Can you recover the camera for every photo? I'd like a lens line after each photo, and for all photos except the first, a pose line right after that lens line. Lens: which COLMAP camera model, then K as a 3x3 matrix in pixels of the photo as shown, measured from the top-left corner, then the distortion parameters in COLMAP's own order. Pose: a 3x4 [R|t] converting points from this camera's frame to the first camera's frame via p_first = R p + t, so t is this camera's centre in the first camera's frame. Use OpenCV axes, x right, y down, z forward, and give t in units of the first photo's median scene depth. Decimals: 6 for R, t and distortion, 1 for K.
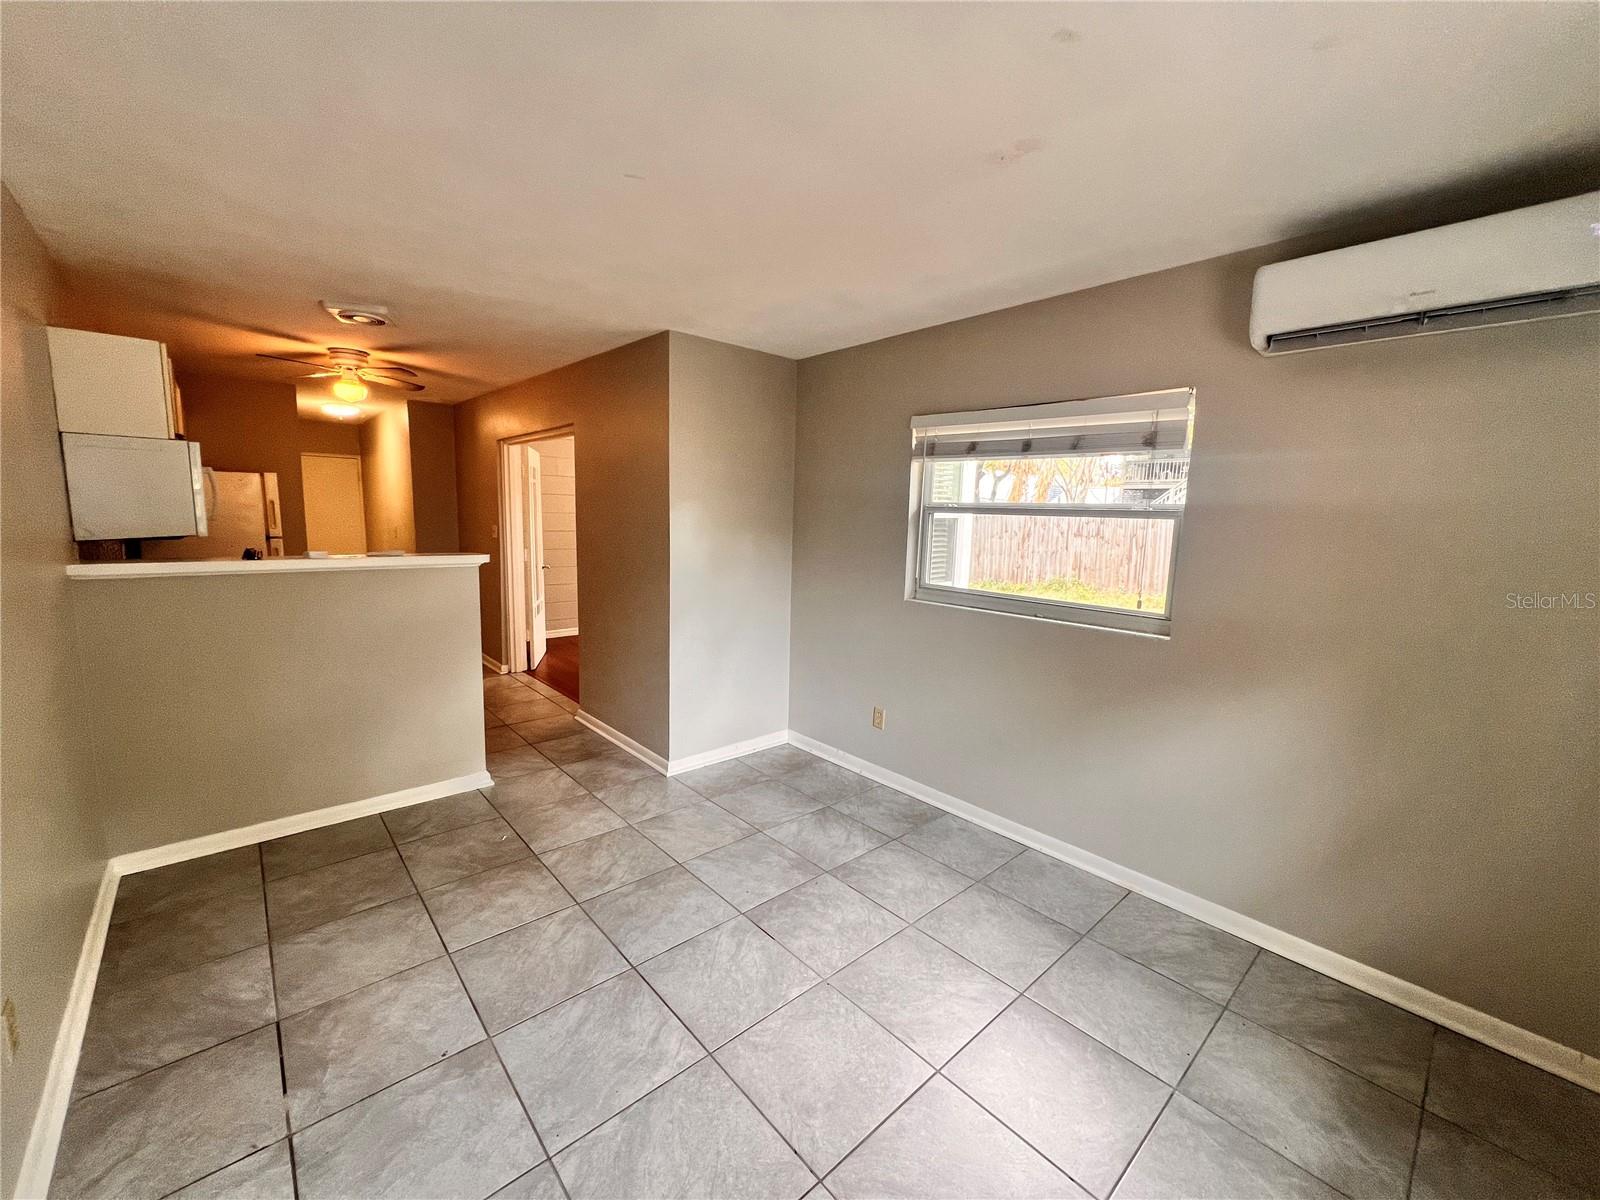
lens RADIAL K [[640.4, 0, 799.0], [0, 640.4, 602.4], [0, 0, 1]] dist [0.001330, 0.000212]
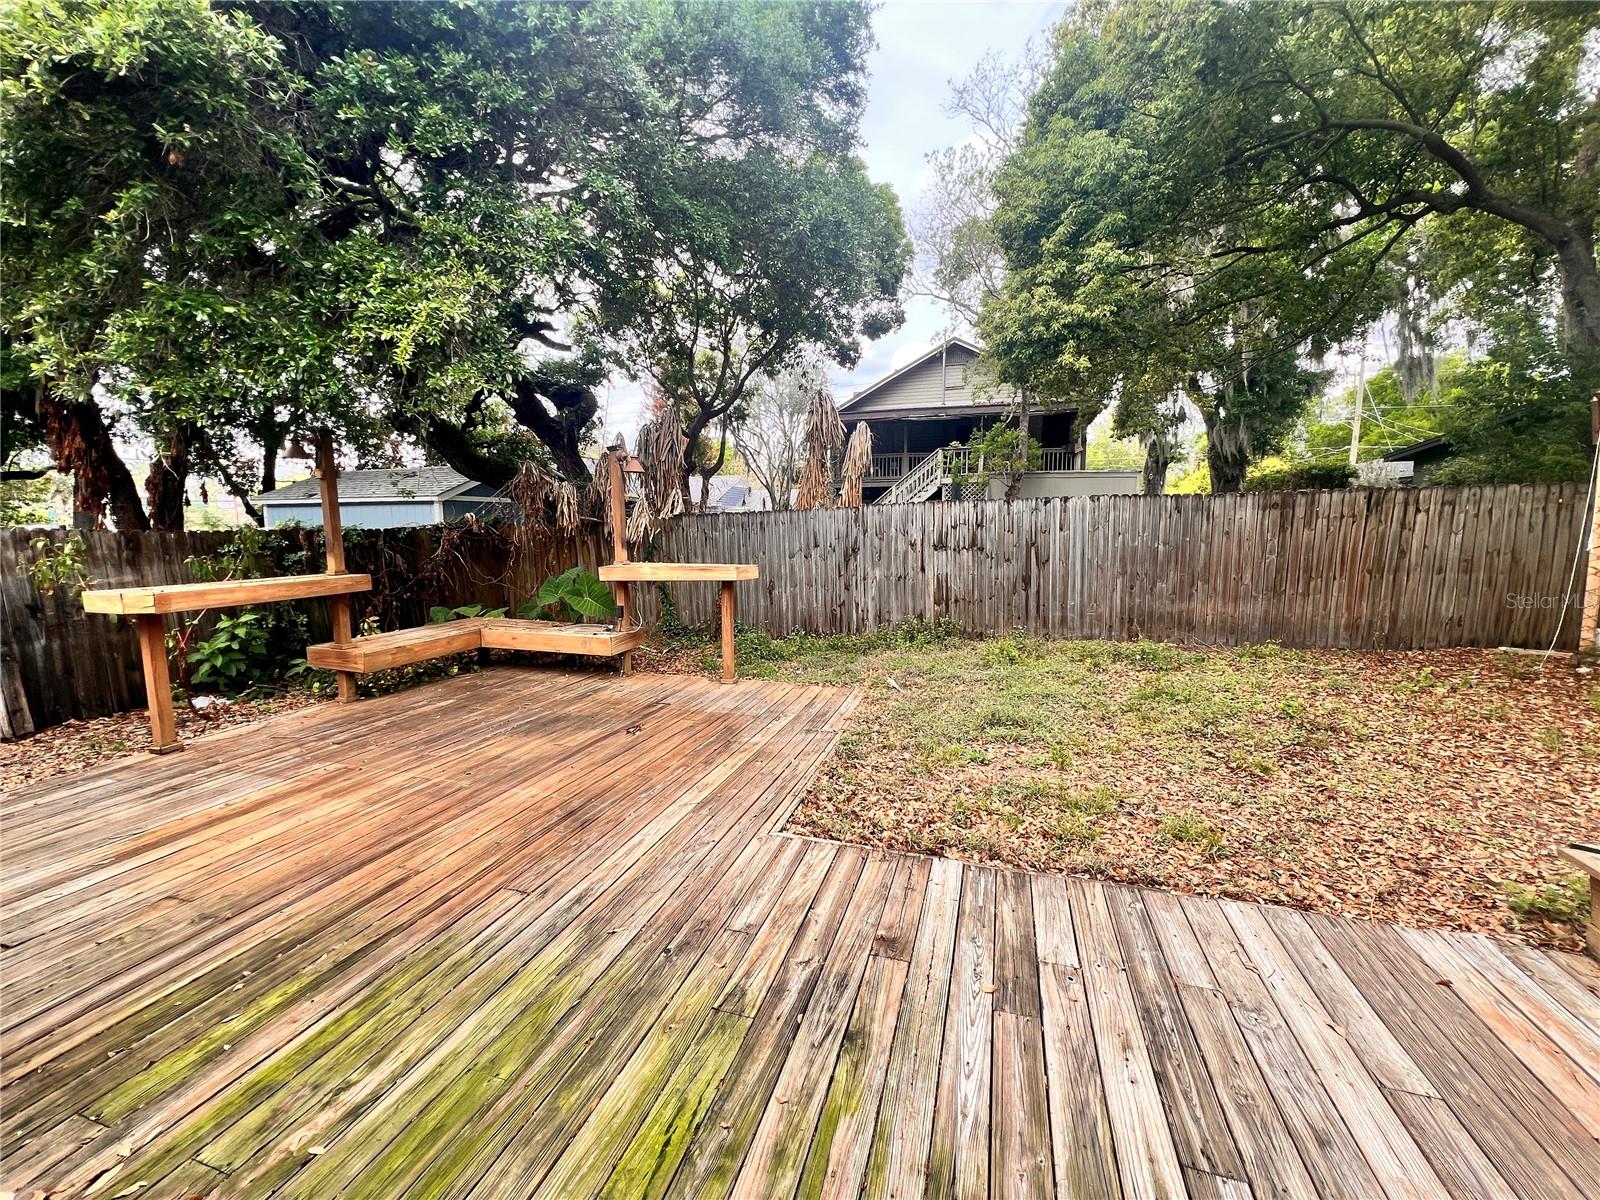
lens RADIAL K [[641.5, 0, 791.0], [0, 641.5, 599.9], [0, 0, 1]] dist [-0.000544, 0.000789]
pose [[0.862913, -0.089723, 0.497324, 0.006241], [0.099182, 0.995042, 0.007424, -0.074002], [-0.495524, 0.042919, 0.867533, 0.547484]]
